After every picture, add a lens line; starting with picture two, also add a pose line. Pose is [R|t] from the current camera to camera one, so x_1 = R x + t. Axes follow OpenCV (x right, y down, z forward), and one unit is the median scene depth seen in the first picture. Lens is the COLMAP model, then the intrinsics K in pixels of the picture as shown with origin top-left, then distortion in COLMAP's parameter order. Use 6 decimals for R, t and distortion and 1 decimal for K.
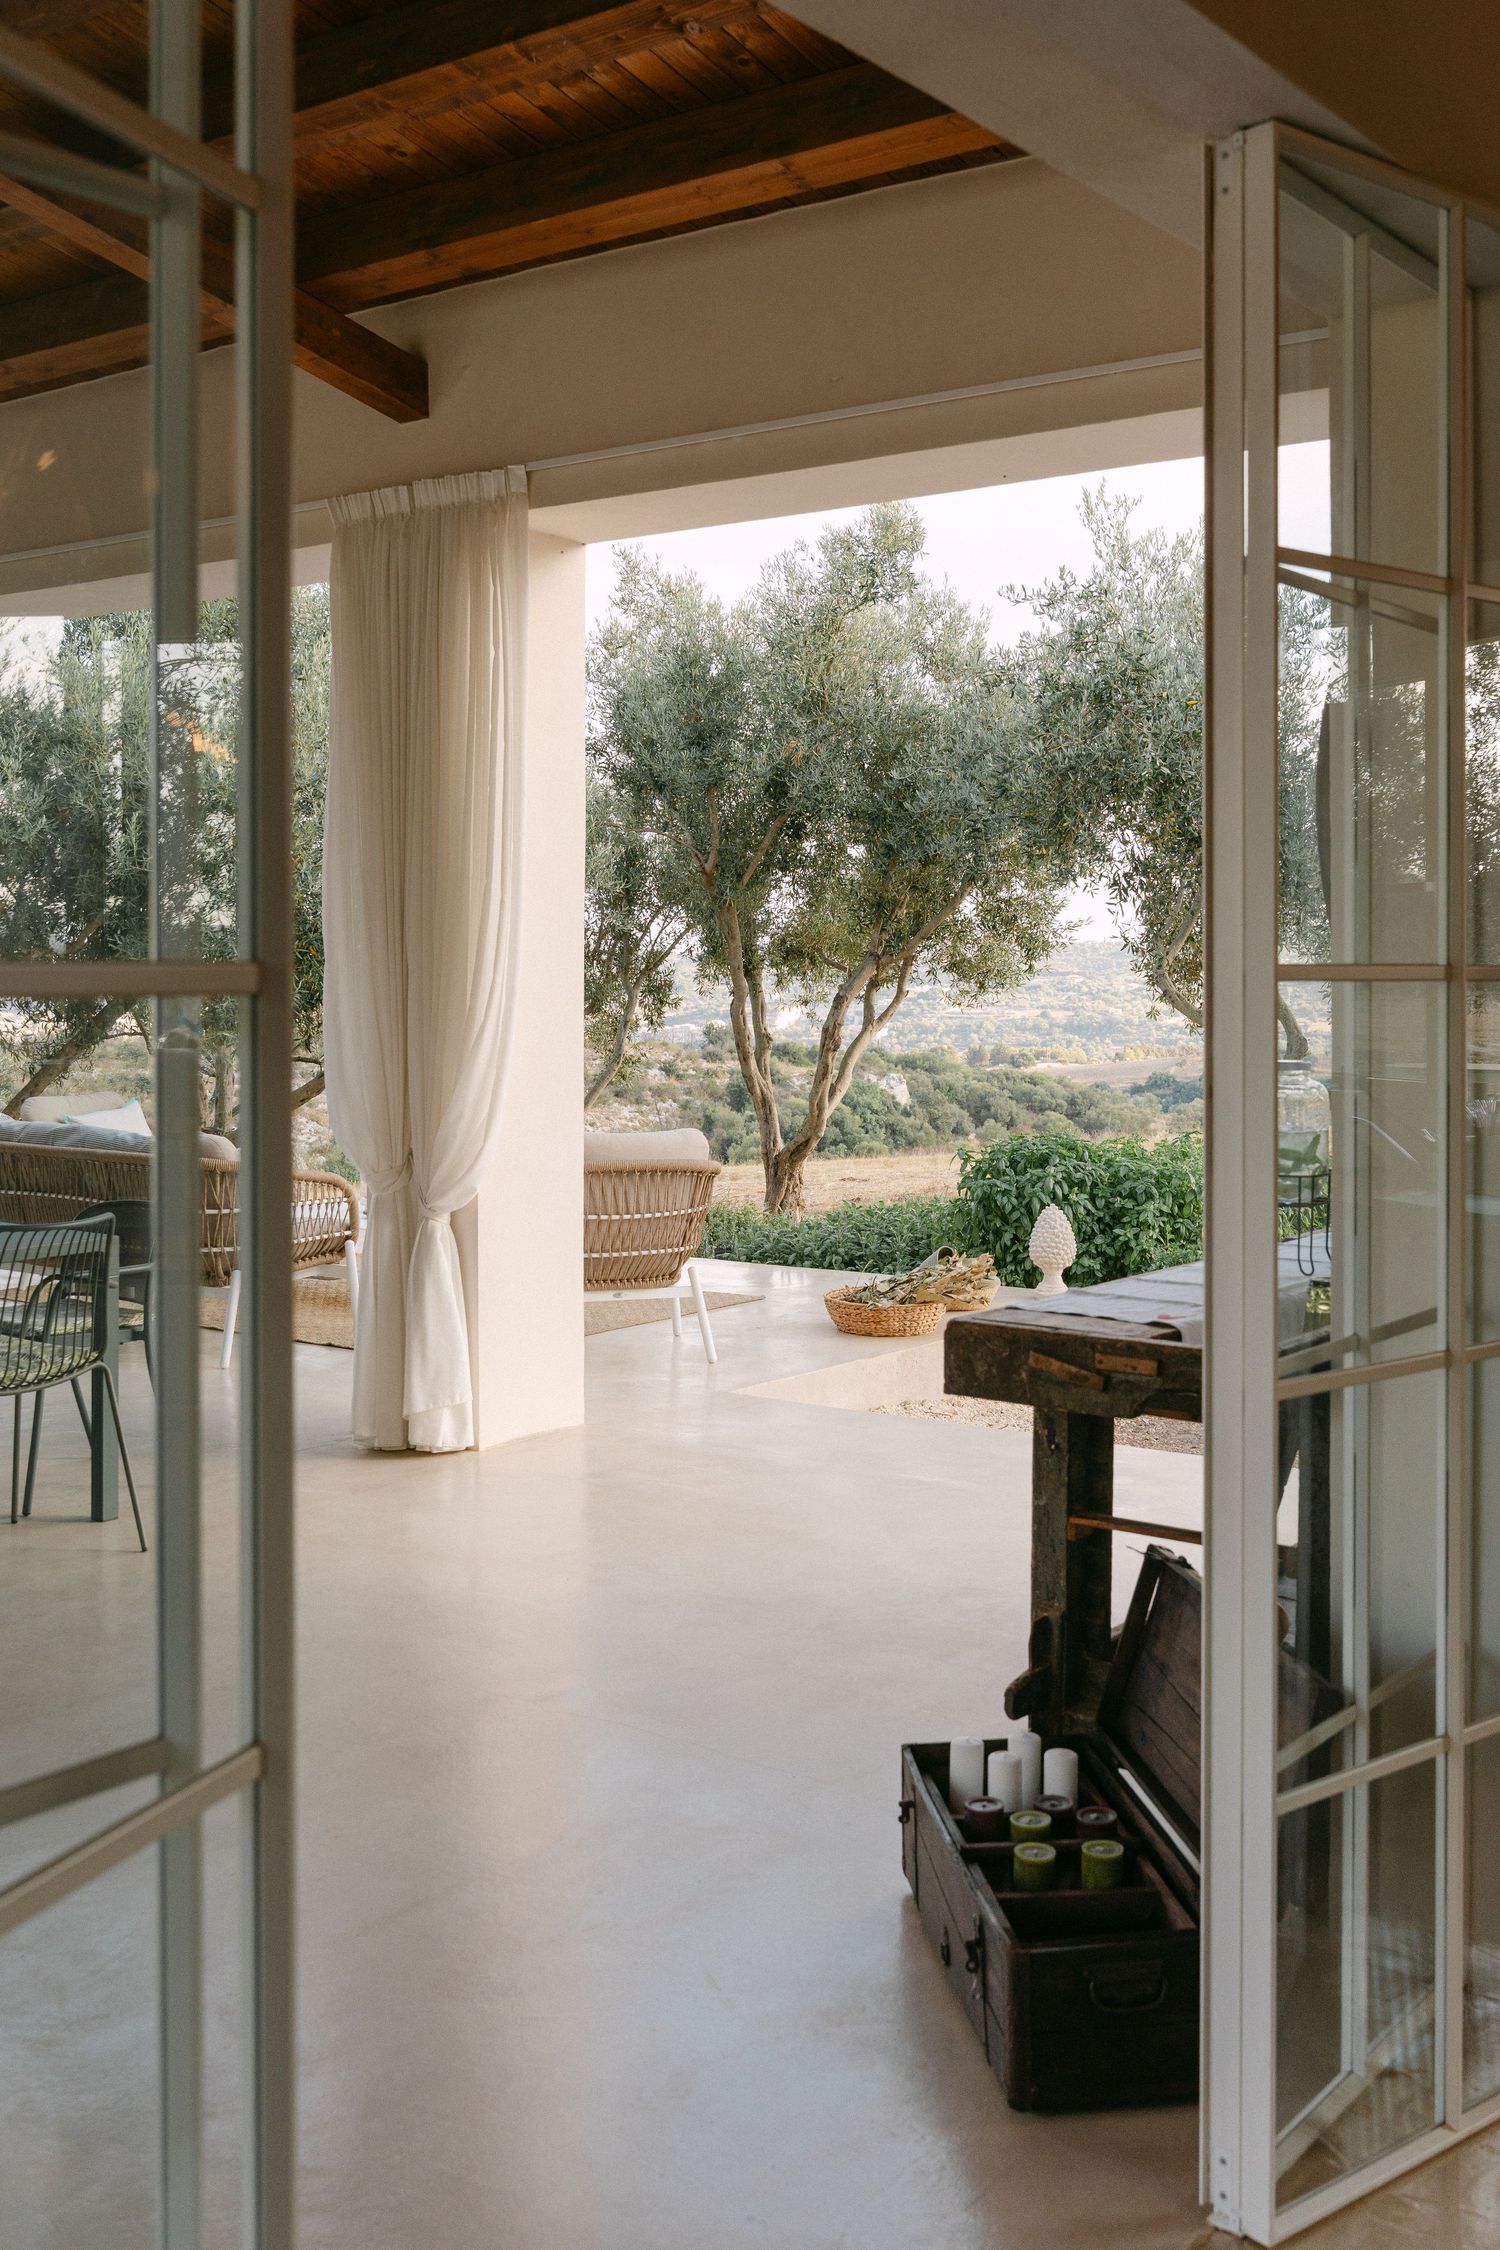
lens RADIAL K [[2260.1, 0, 777.8], [0, 2260.1, 1005.3], [0, 0, 1]] dist [-0.059147, 0.000000]
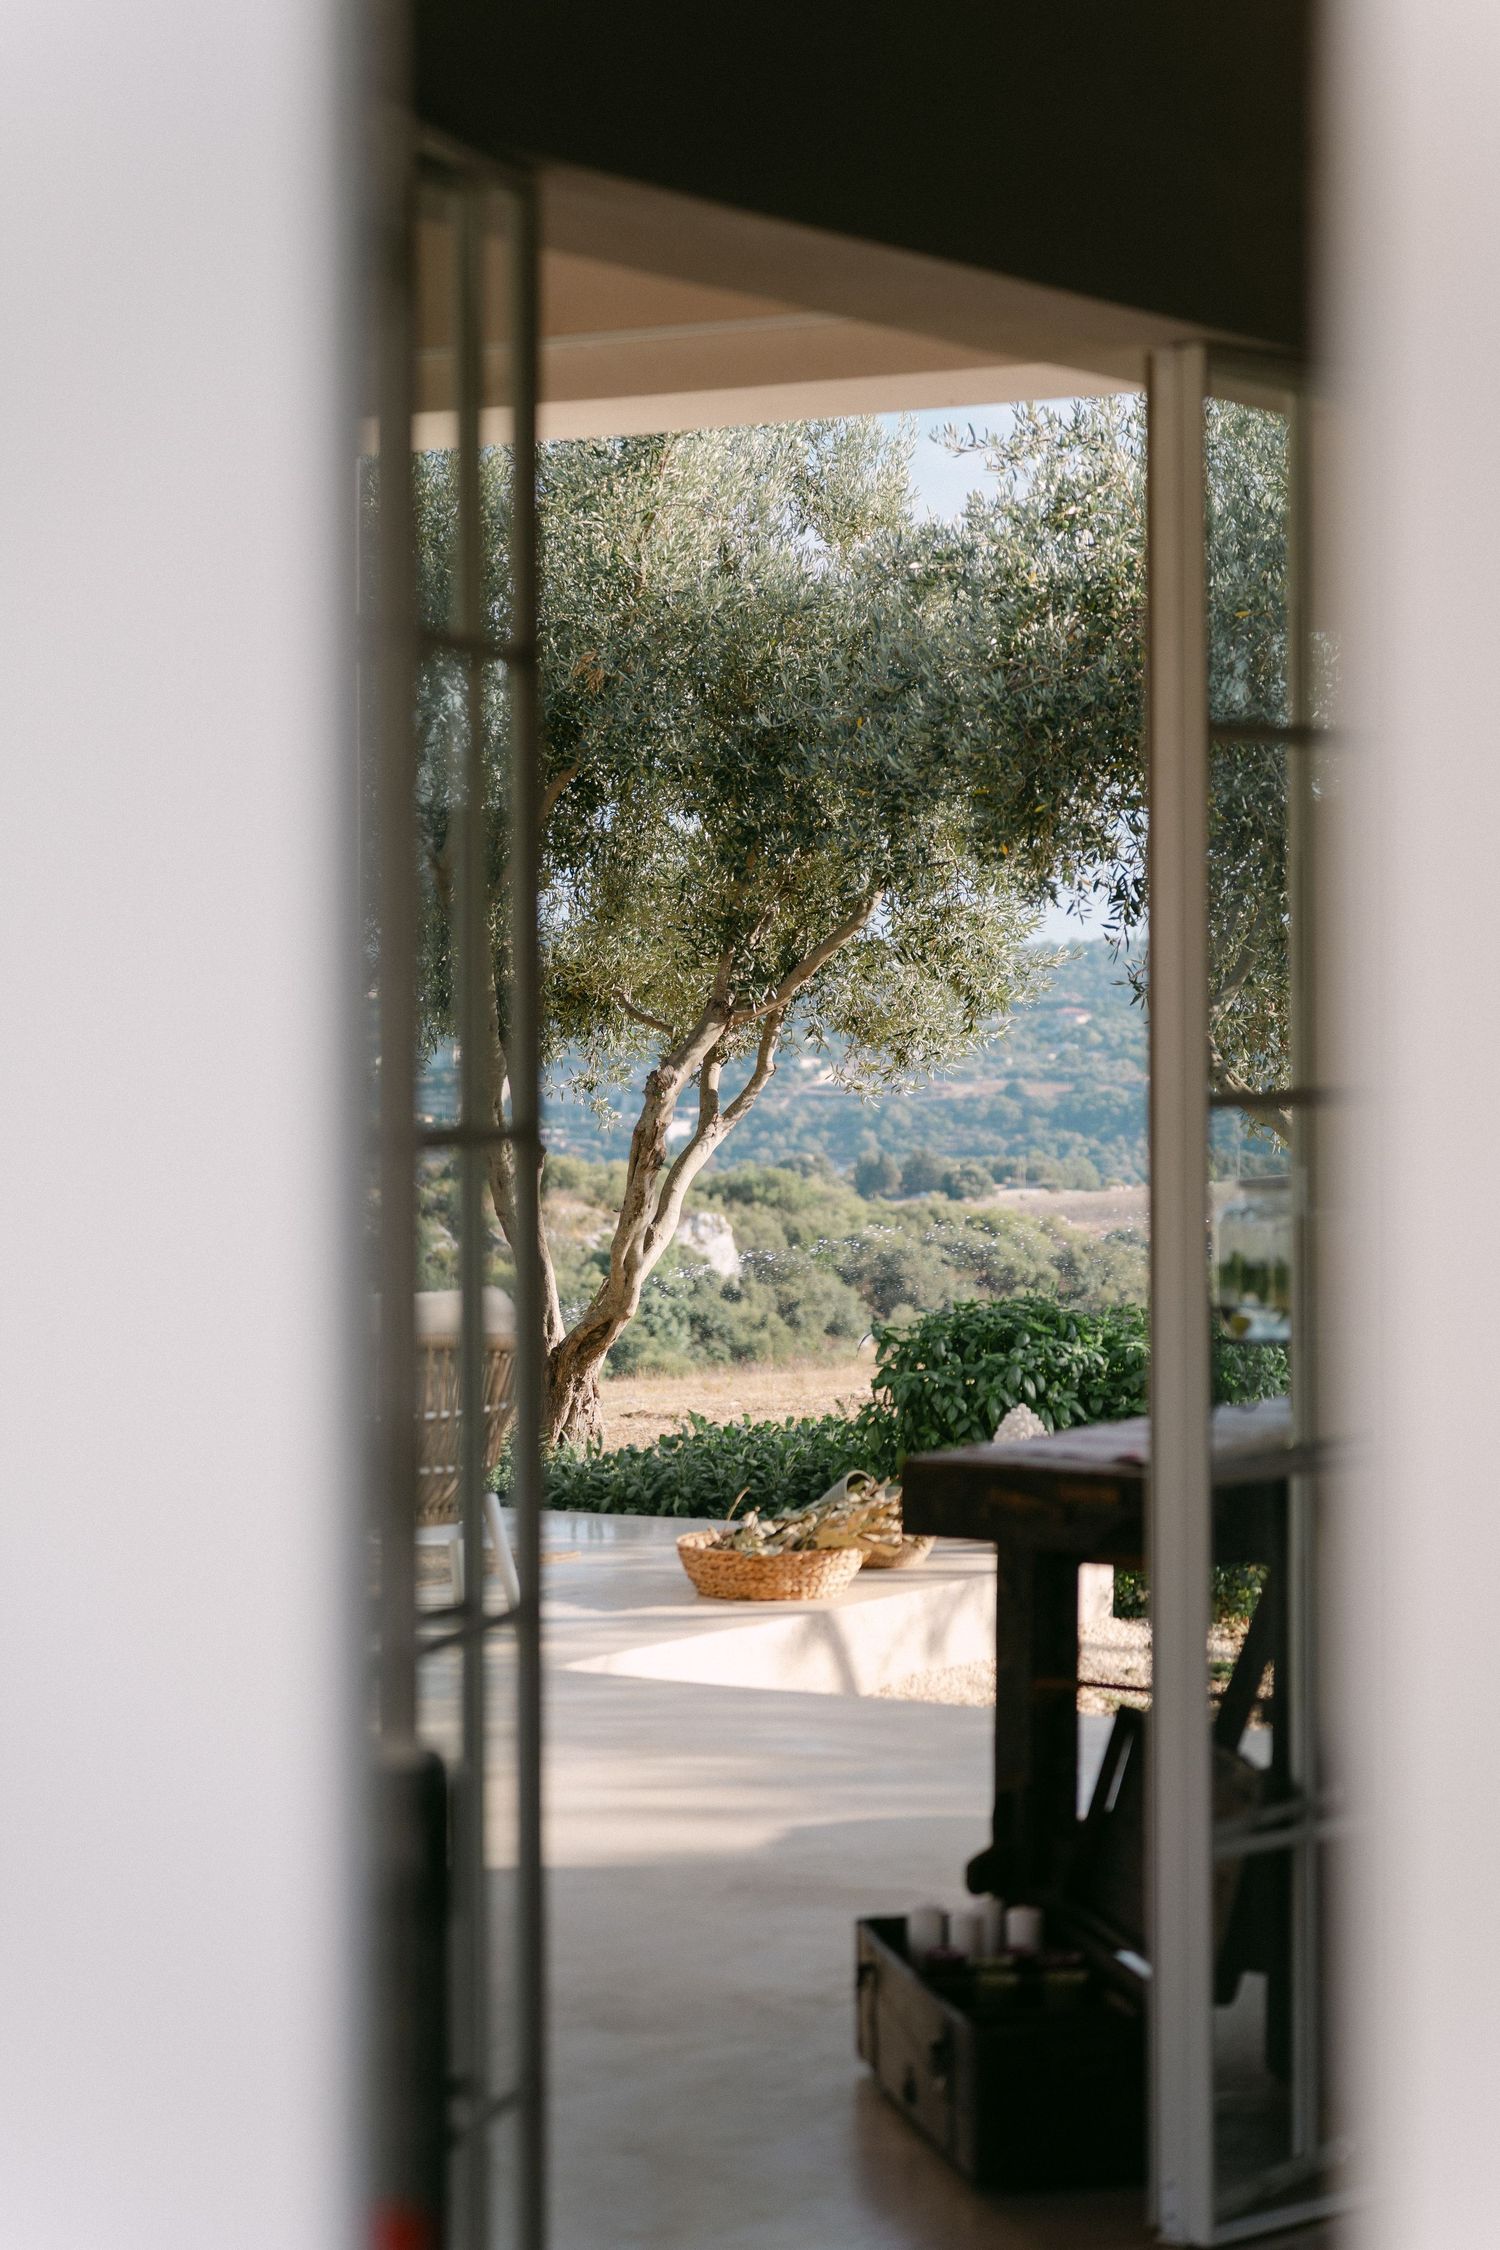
lens RADIAL K [[4687.7, 0, 748.0], [0, 4687.7, 1105.2], [0, 0, 1]] dist [-0.159665, 0.000000]
pose [[0.998115, -0.005313, 0.061148, -0.029922], [0.004888, 0.999963, 0.007098, -0.006302], [-0.061184, -0.006785, 0.998103, -0.262592]]
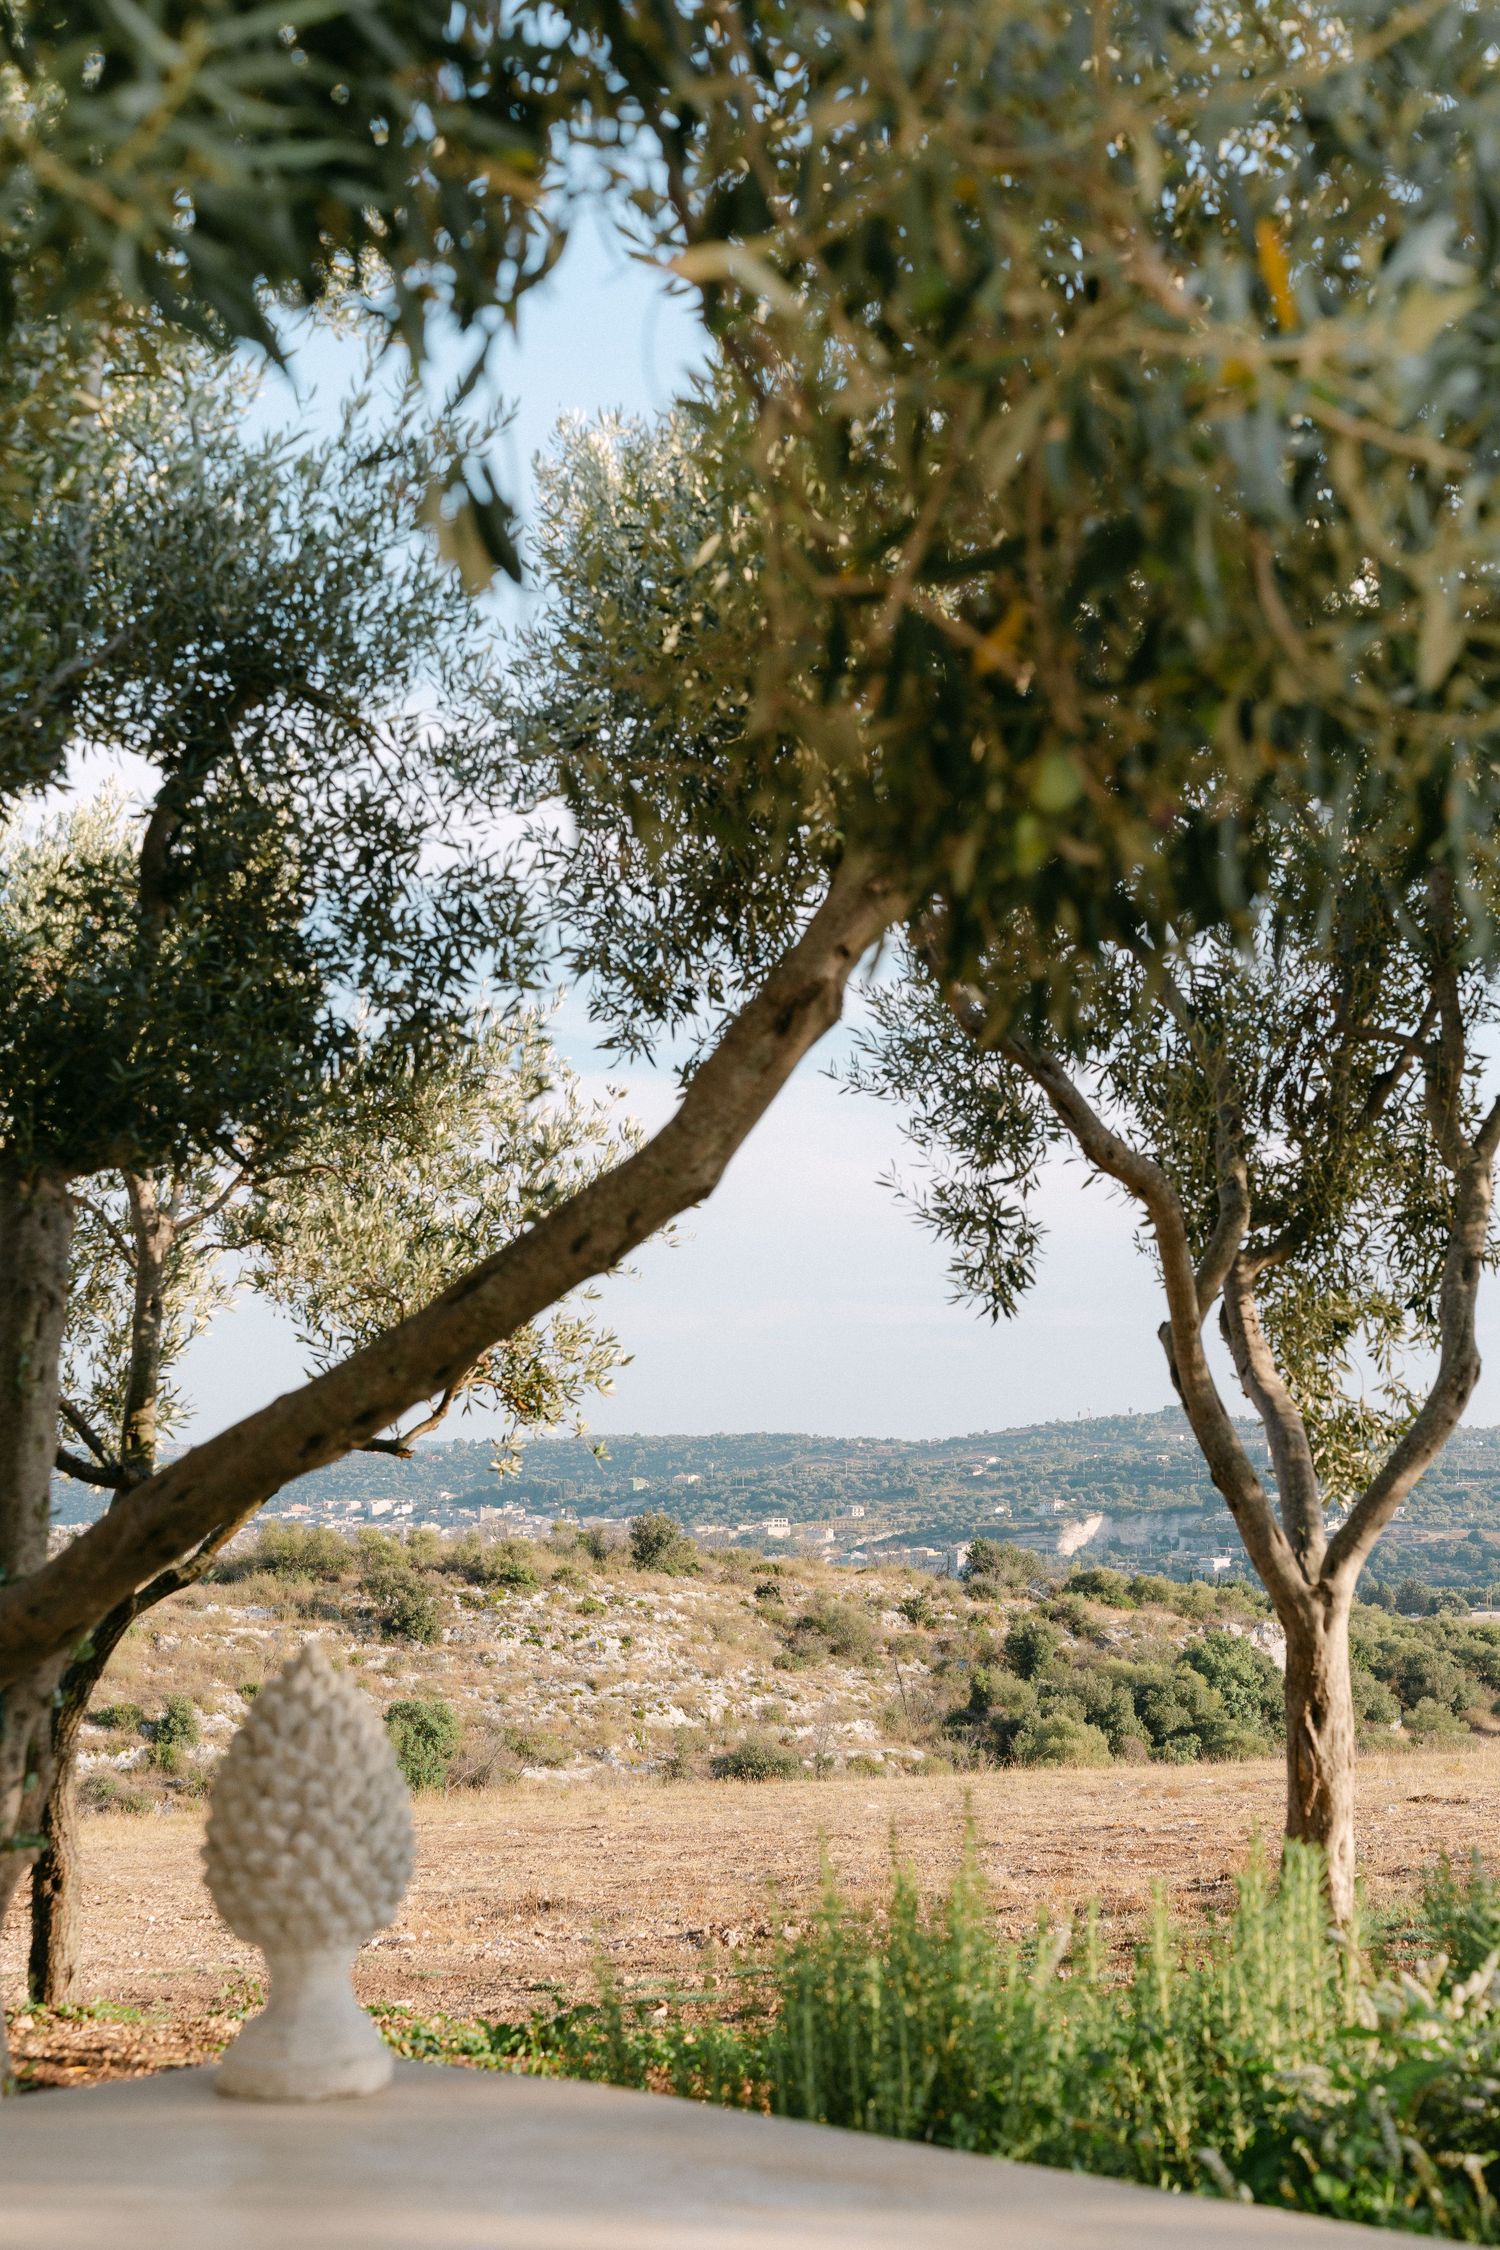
lens RADIAL K [[3376.8, 0, 742.6], [0, 3376.8, 1126.7], [0, 0, 1]] dist [-0.005645, 0.000000]
pose [[0.995815, -0.002879, -0.091349, -0.173932], [-0.007722, 0.993279, -0.115484, 0.056388], [0.091068, 0.115706, 0.989100, 0.787079]]
